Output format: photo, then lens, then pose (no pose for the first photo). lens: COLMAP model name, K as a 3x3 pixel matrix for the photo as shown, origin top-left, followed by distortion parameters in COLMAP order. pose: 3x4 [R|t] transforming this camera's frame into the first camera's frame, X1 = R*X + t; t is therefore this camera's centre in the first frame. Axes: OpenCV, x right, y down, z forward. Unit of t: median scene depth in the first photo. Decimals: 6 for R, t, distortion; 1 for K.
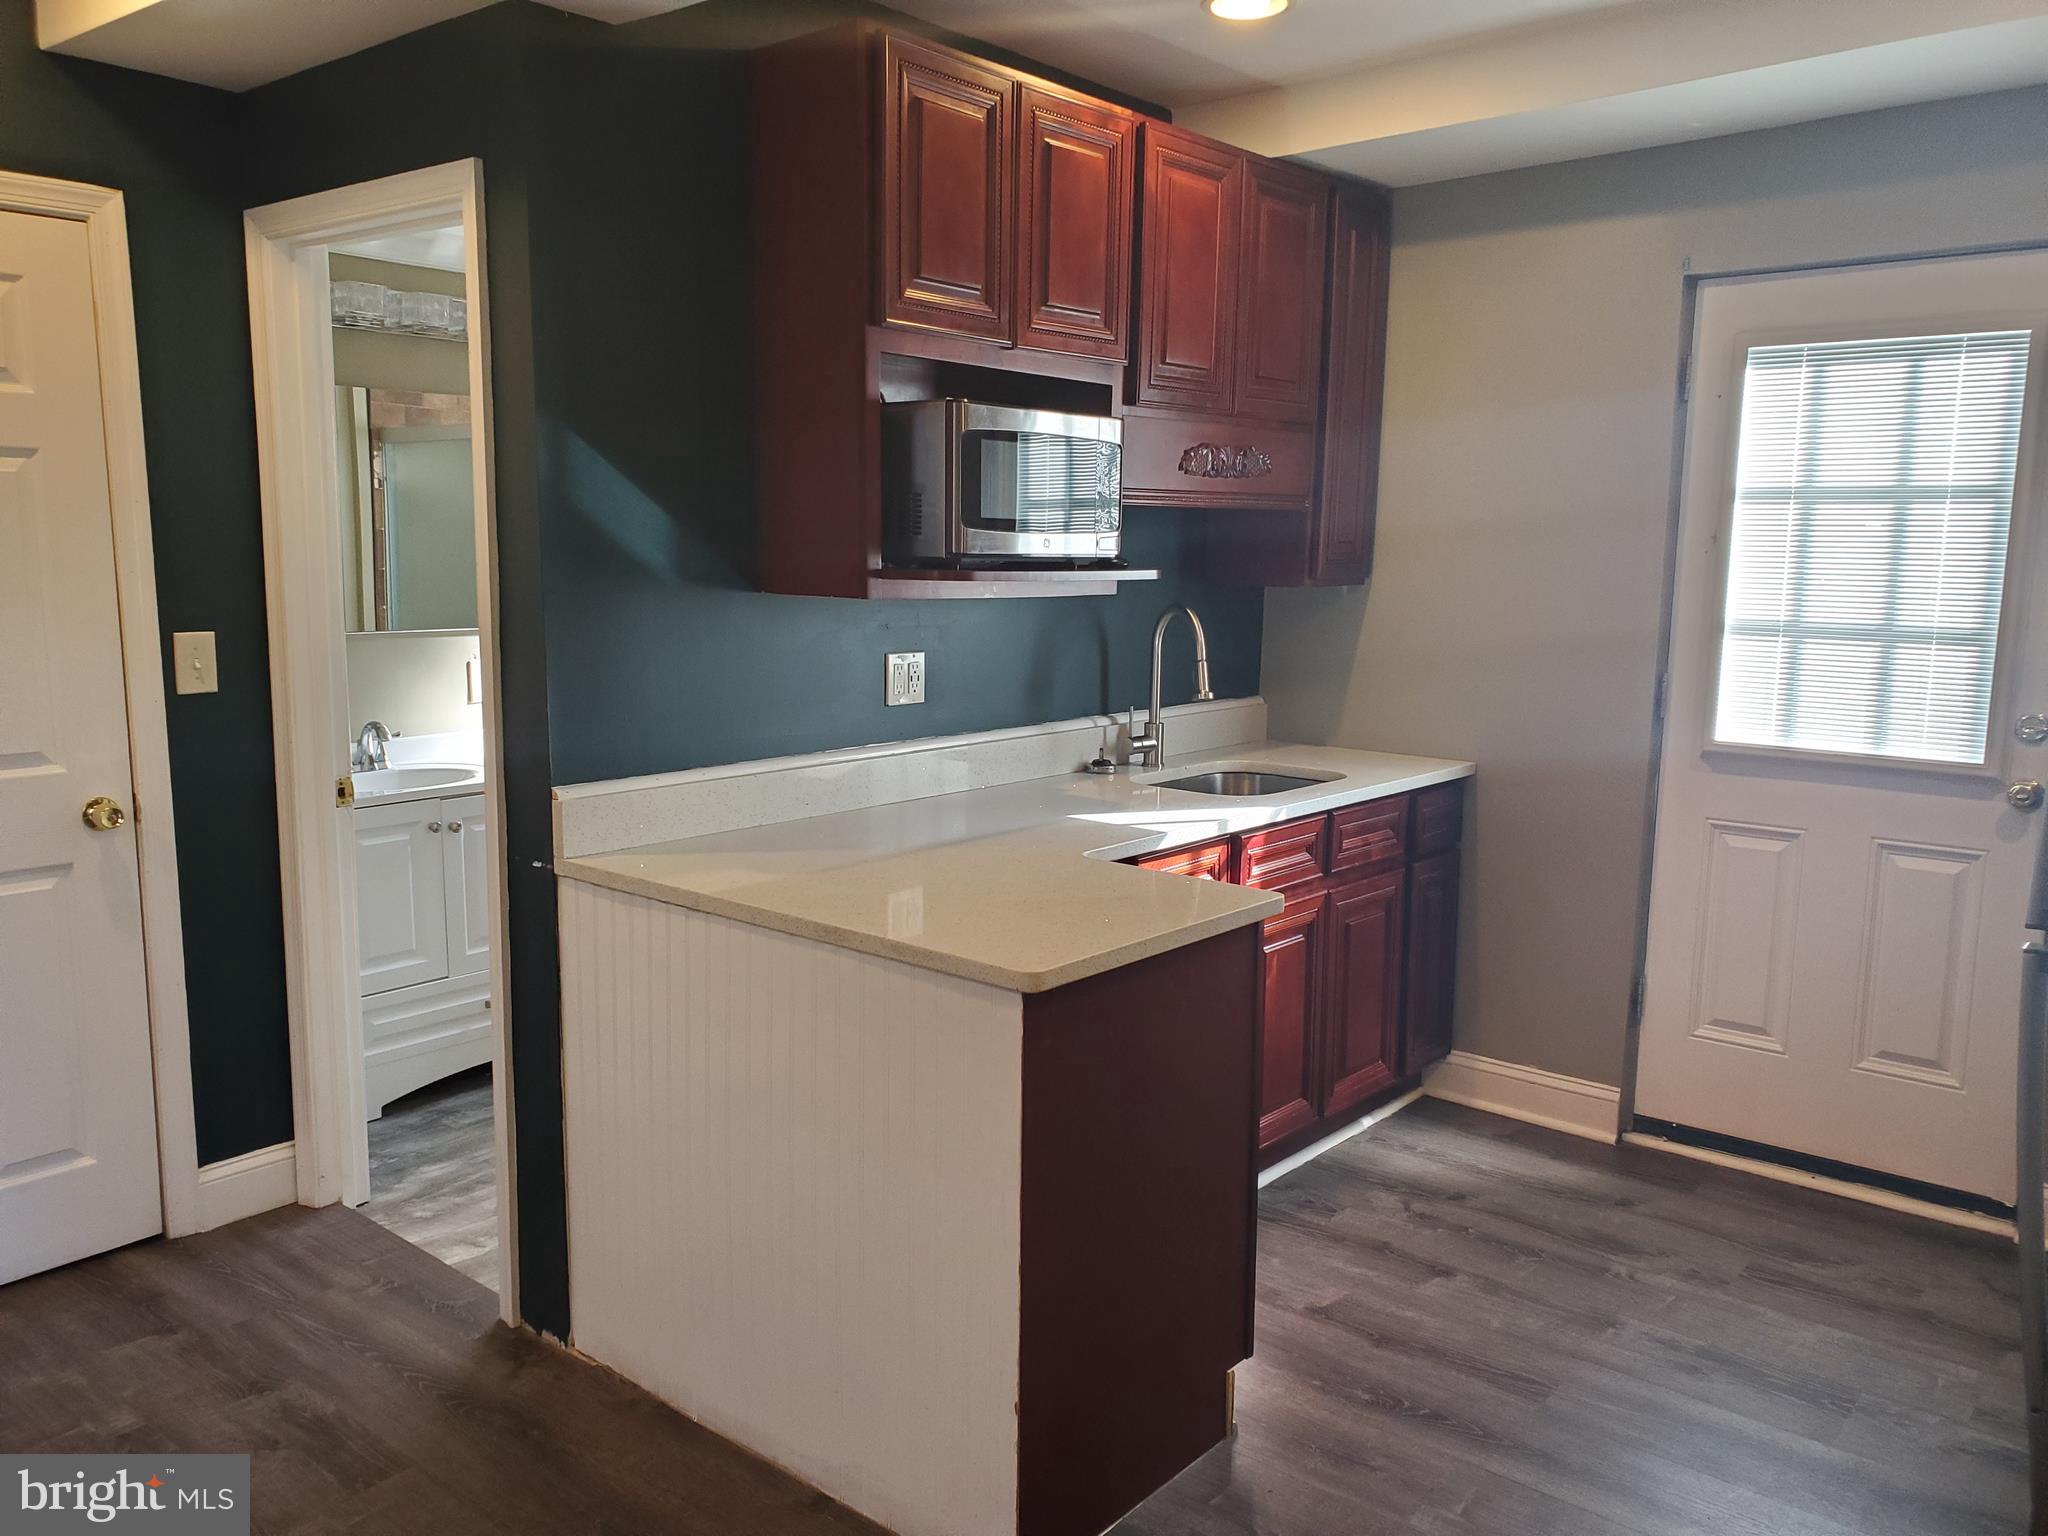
lens RADIAL K [[1619.8, 0, 1021.7], [0, 1619.8, 781.5], [0, 0, 1]] dist [0.047078, -0.034737]
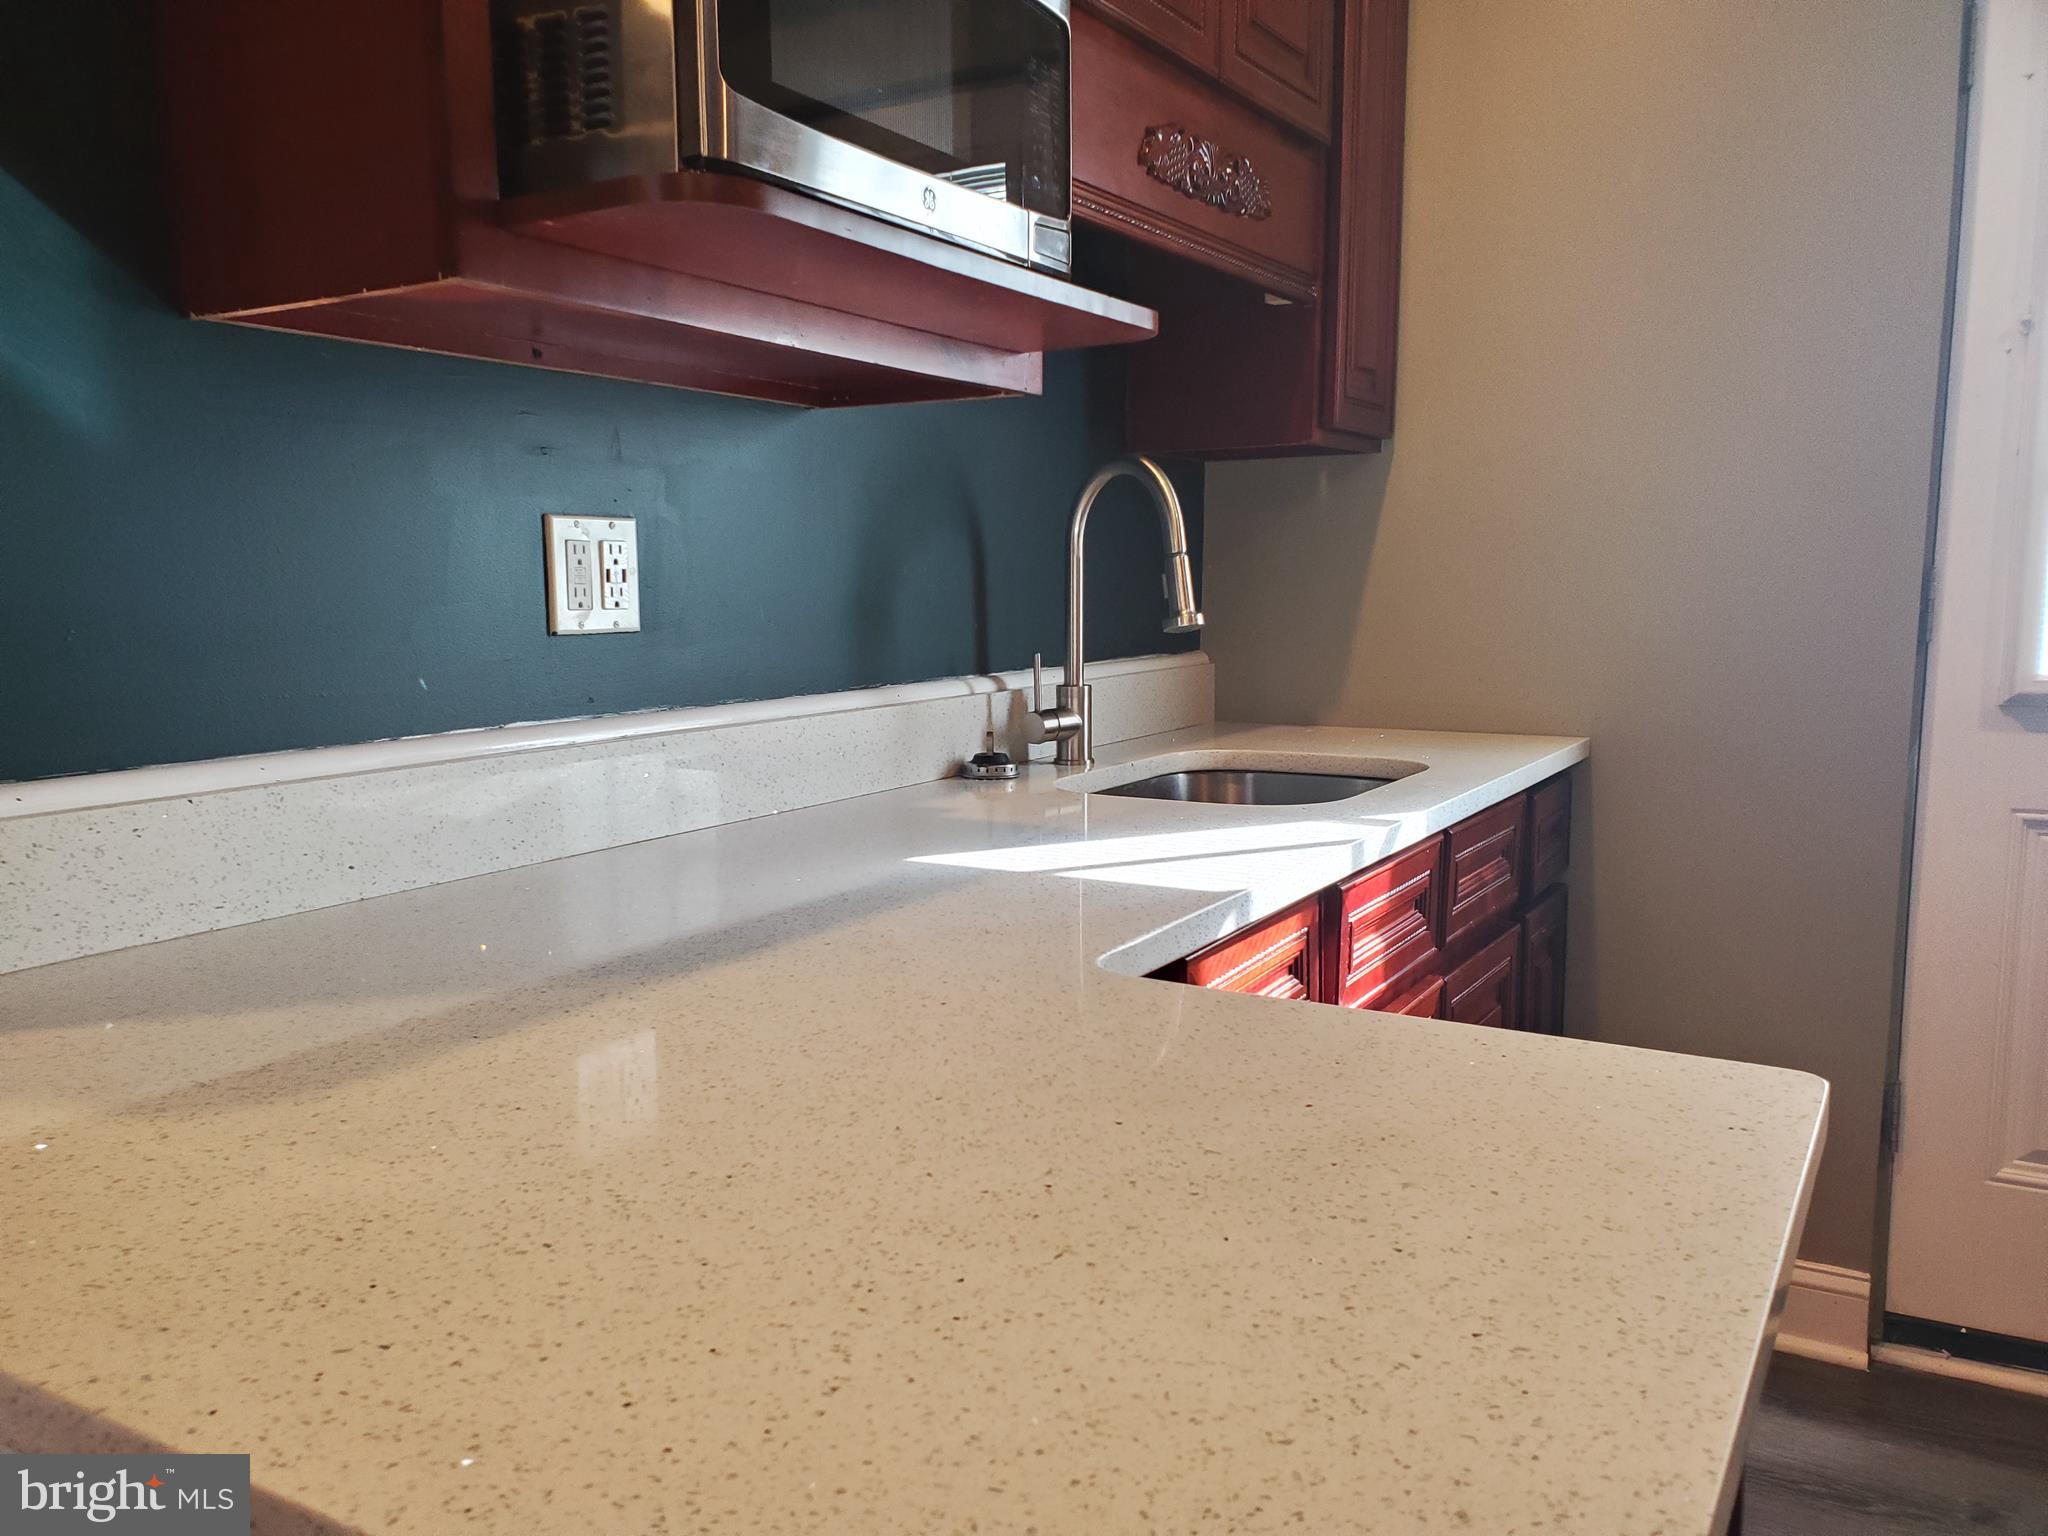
lens RADIAL K [[1619.8, 0, 1012.1], [0, 1619.8, 813.4], [0, 0, 1]] dist [0.047078, -0.034737]
pose [[0.986532, -0.045235, 0.157186, -0.031253], [0.046296, 0.998923, -0.003095, 0.009350], [-0.156877, 0.010330, 0.987564, 0.519766]]
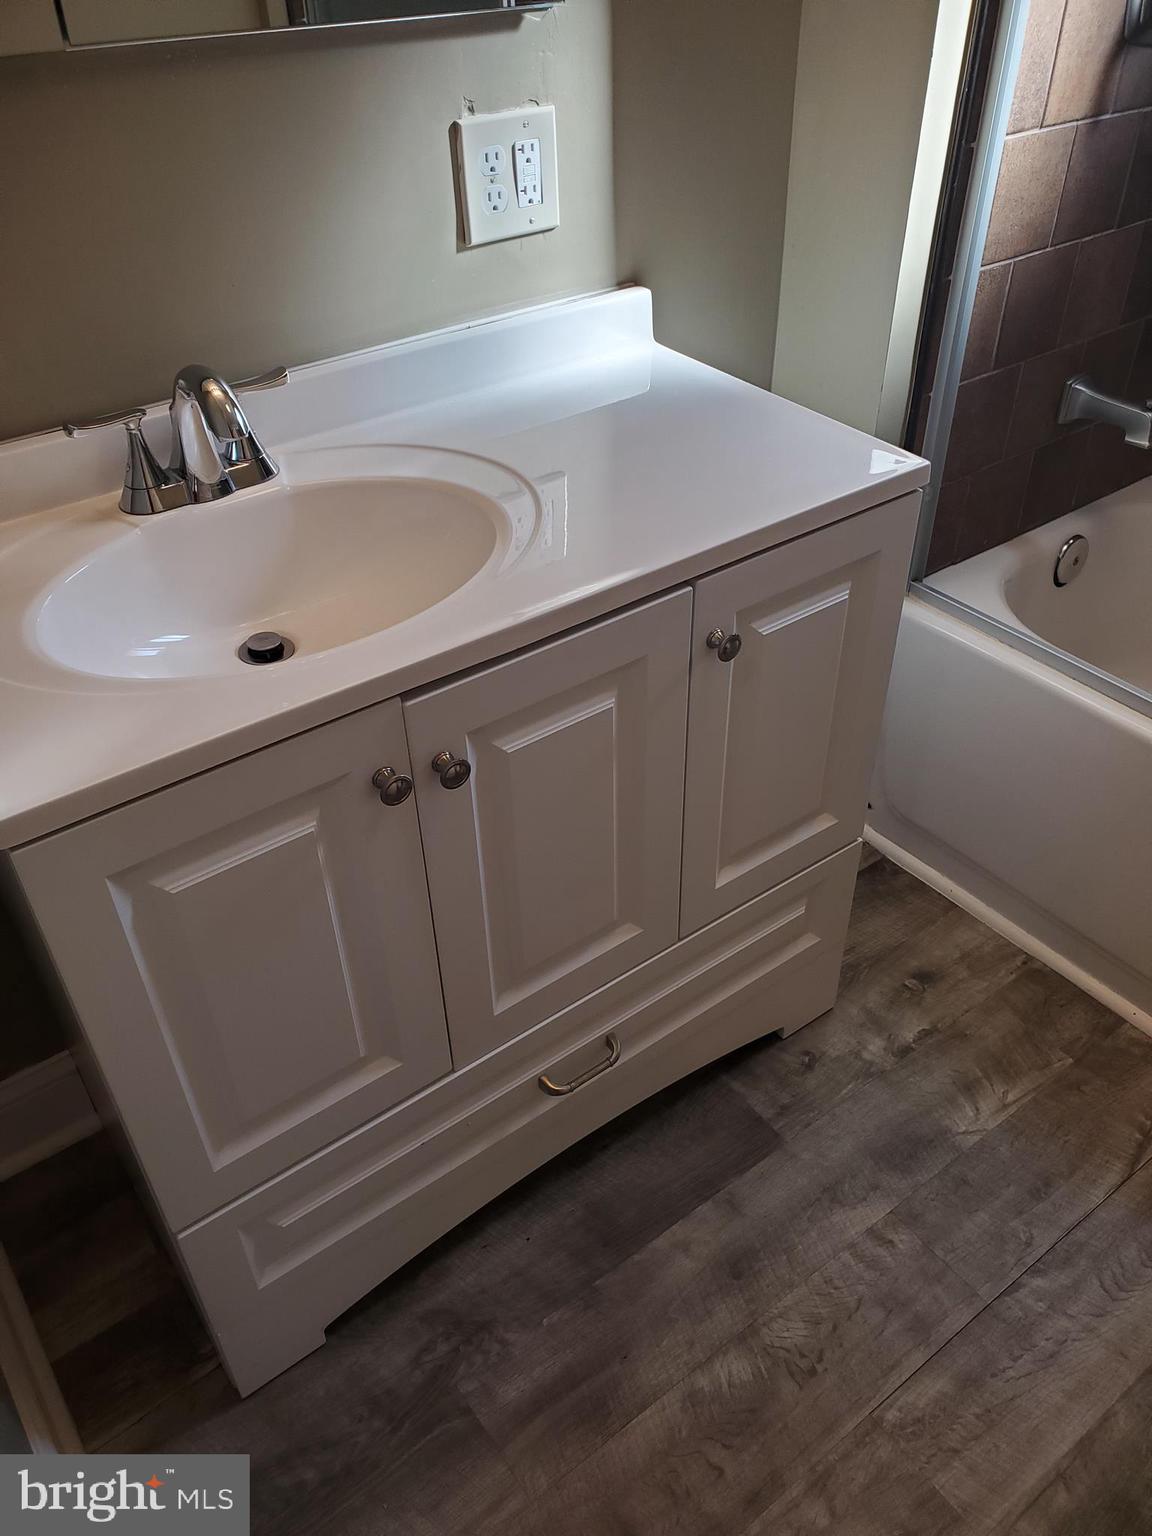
lens RADIAL K [[1214.9, 0, 585.3], [0, 1214.9, 774.3], [0, 0, 1]] dist [0.047078, -0.034737]
pose [[0.974997, 0.110528, -0.192780, -0.322977], [-0.003146, 0.874306, 0.485365, -0.103138], [0.222195, -0.472623, 0.852794, 0.937922]]
